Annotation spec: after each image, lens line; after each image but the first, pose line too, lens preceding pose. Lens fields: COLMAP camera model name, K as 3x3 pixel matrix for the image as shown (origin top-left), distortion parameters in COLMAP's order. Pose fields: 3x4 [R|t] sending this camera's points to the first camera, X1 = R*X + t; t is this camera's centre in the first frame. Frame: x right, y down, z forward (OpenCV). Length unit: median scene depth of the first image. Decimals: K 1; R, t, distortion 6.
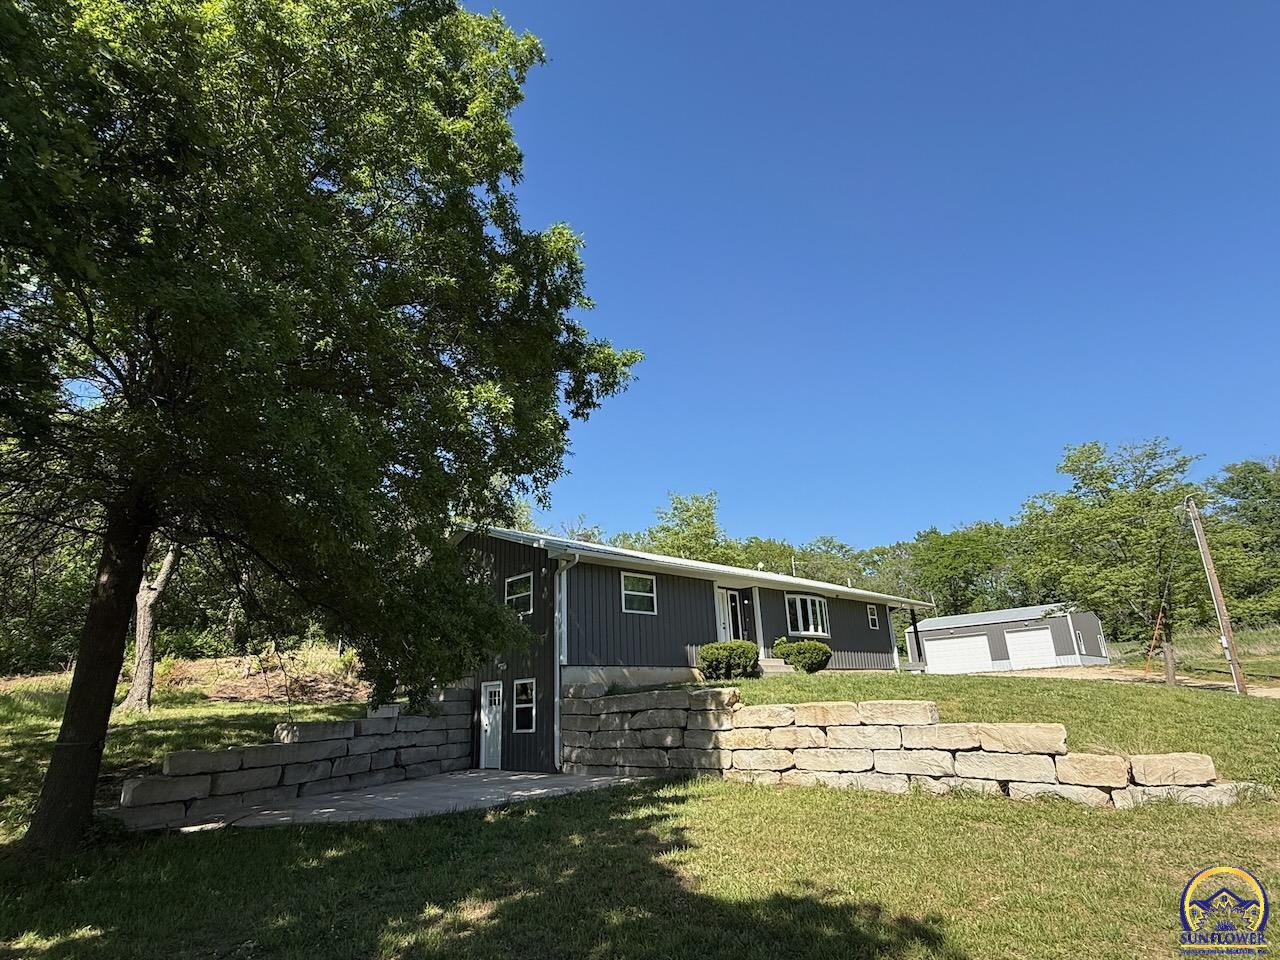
lens RADIAL K [[698.0, 0, 645.8], [0, 698.0, 474.4], [0, 0, 1]] dist [0.001611, -0.002492]
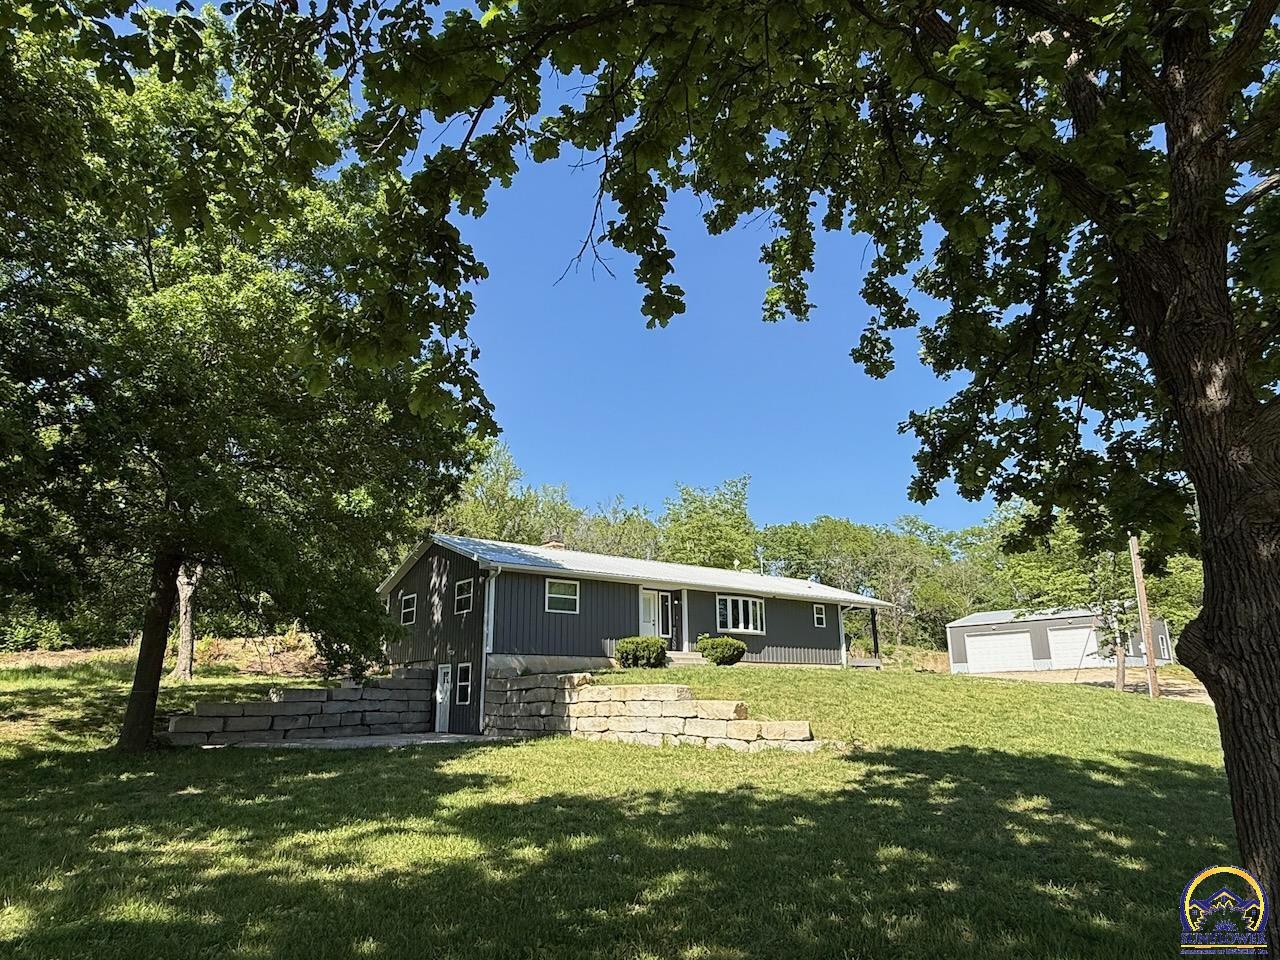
lens RADIAL K [[815.5, 0, 650.5], [0, 815.5, 470.8], [0, 0, 1]] dist [-0.001760, -0.007870]
pose [[0.993805, 0.002412, -0.111110, 0.306508], [0.002924, 0.998851, 0.047837, -0.117560], [0.111097, -0.047866, 0.992656, -0.389209]]
